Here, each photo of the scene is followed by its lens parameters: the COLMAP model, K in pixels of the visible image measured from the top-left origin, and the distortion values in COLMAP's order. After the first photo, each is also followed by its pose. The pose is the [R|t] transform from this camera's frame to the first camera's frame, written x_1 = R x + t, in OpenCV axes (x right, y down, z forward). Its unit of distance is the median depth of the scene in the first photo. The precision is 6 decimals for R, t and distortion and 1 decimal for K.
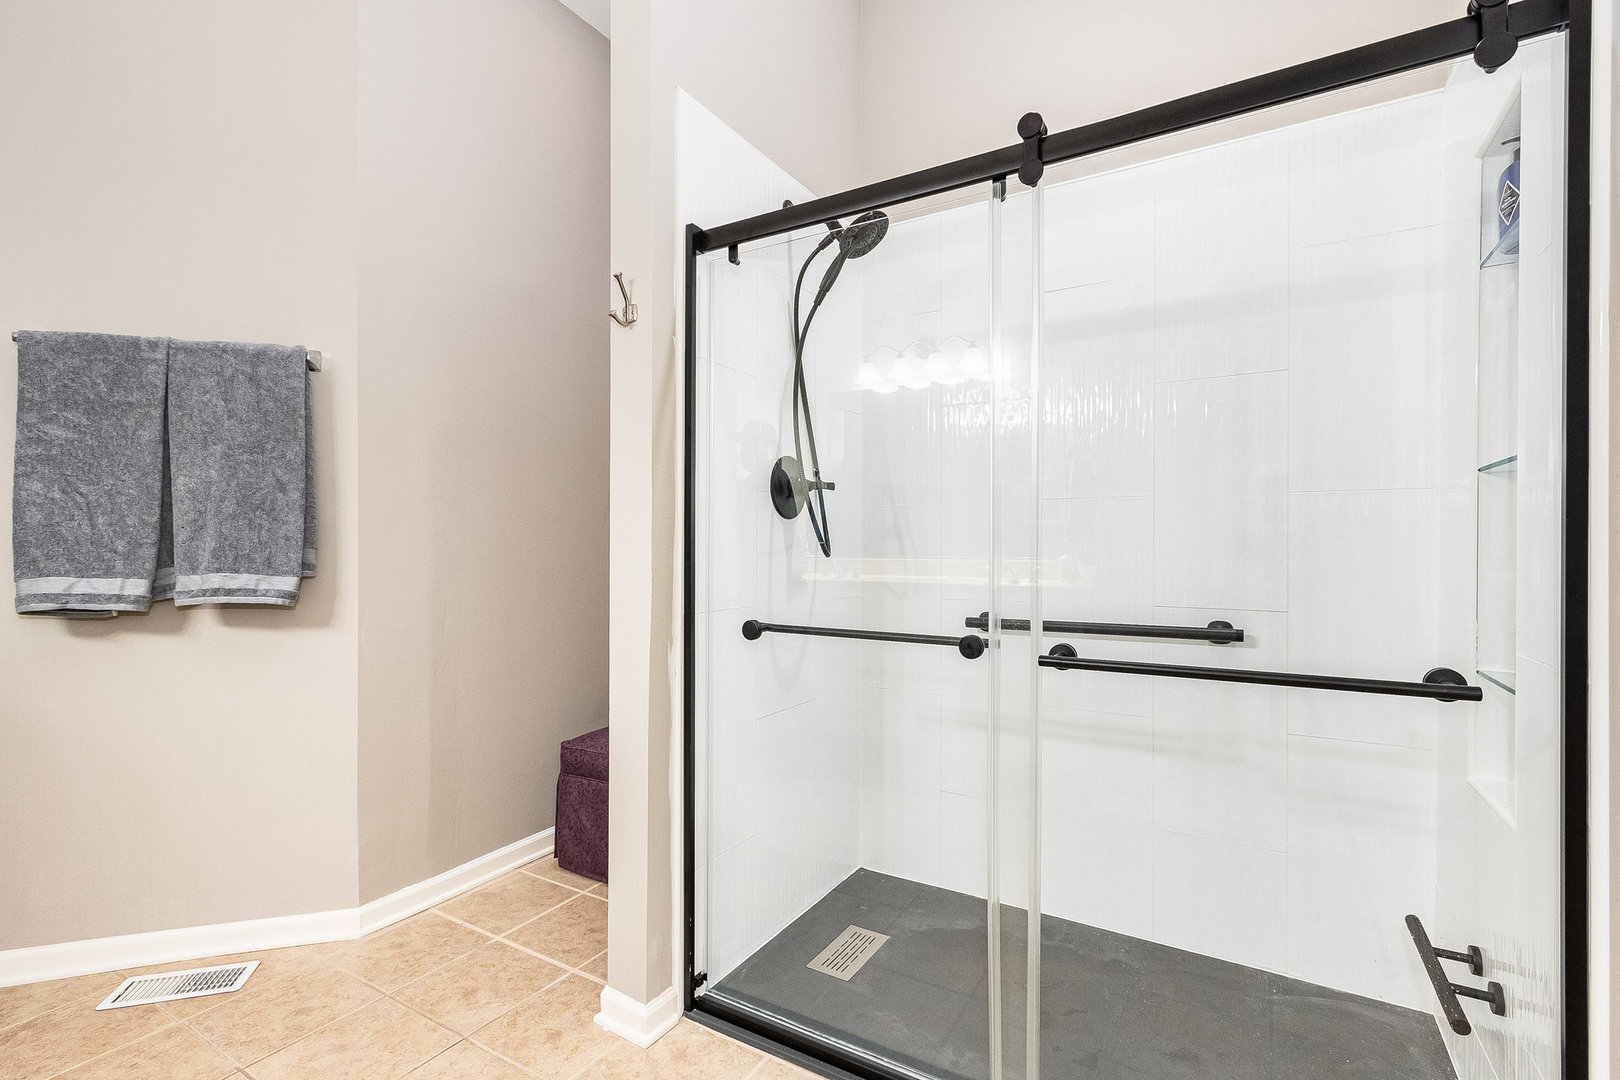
lens RADIAL K [[742.8, 0, 810.0], [0, 742.8, 540.0], [0, 0, 1]] dist [-0.007927, -0.001247]
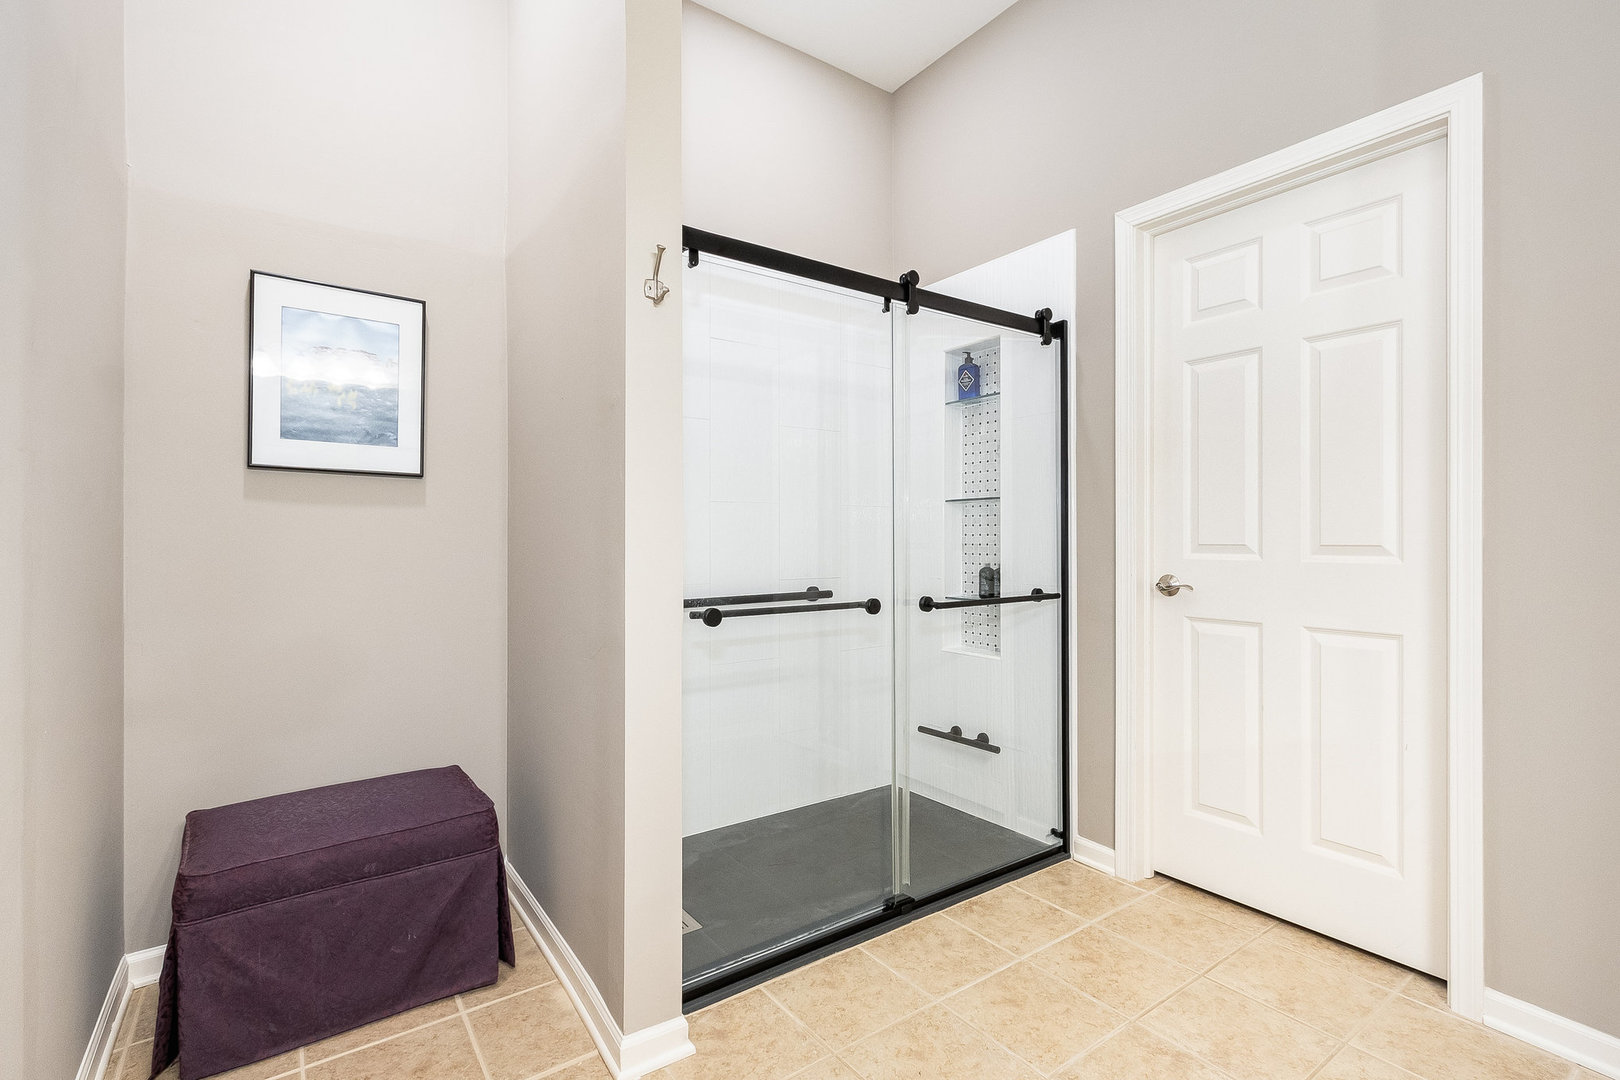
lens RADIAL K [[733.1, 0, 808.3], [0, 733.1, 544.7], [0, 0, 1]] dist [0.000463, -0.003876]
pose [[0.400417, -0.012280, 0.916251, -1.167109], [0.002495, 0.999921, 0.012311, 0.001217], [-0.916330, -0.002643, 0.400416, 0.520733]]
